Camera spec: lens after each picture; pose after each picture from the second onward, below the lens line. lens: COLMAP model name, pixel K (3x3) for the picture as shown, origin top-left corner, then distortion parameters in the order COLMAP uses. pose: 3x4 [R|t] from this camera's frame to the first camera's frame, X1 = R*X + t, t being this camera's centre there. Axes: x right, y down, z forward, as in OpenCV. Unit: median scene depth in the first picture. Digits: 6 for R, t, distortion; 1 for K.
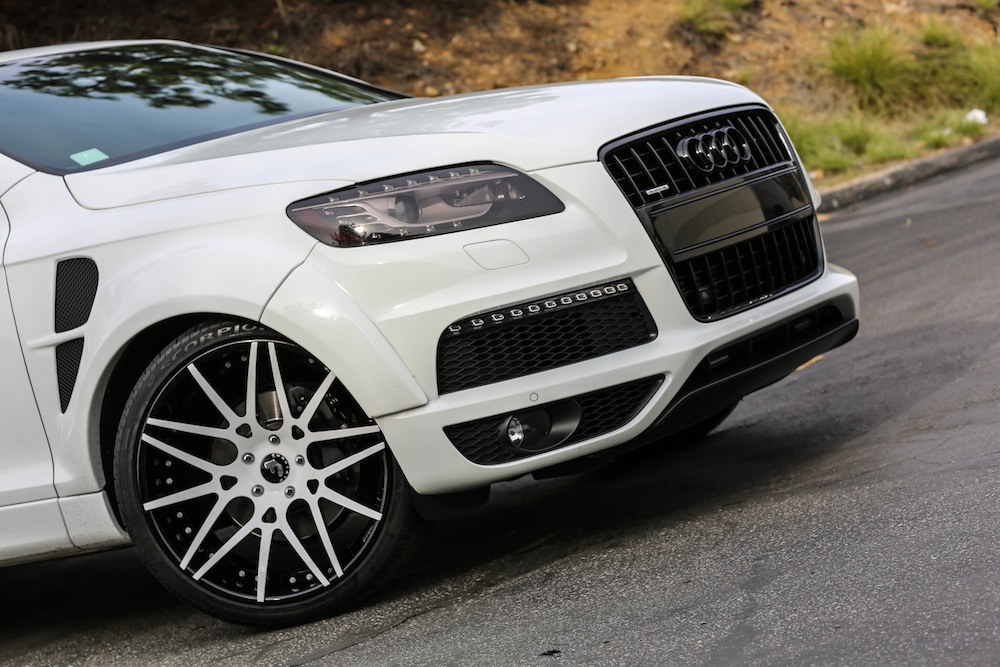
lens RADIAL K [[2416.4, 0, 500.0], [0, 2416.4, 333.5], [0, 0, 1]] dist [-0.044662, -0.222403]
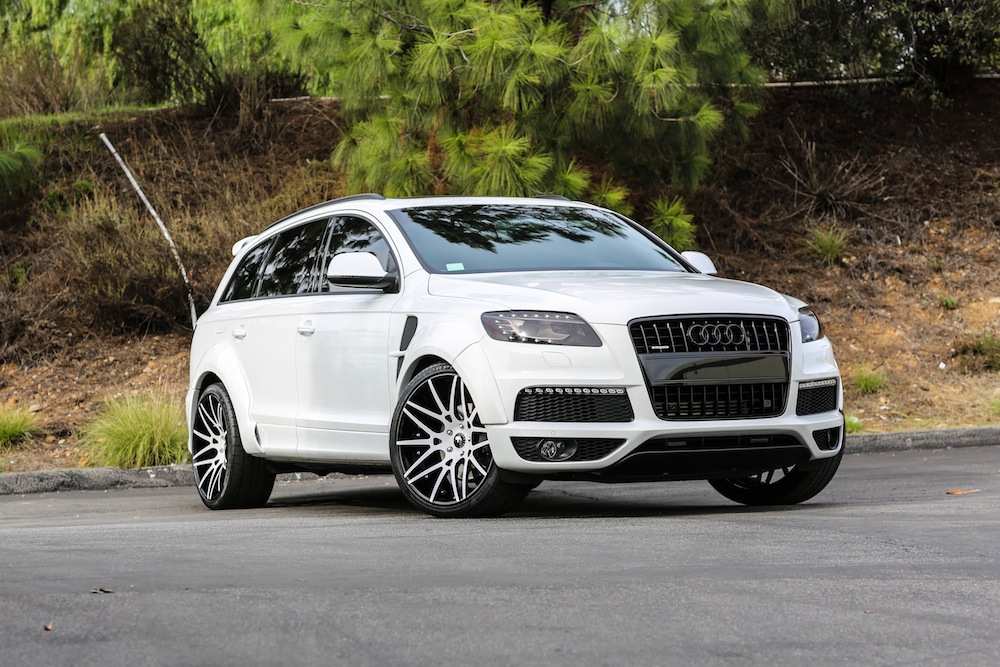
lens RADIAL K [[2416.4, 0, 500.0], [0, 2416.4, 333.5], [0, 0, 1]] dist [-0.044662, -0.222403]
pose [[0.868393, 0.222981, -0.442915, 0.814946], [-0.231017, 0.972263, 0.036536, -0.112790], [0.438777, 0.070593, 0.895819, -0.790898]]
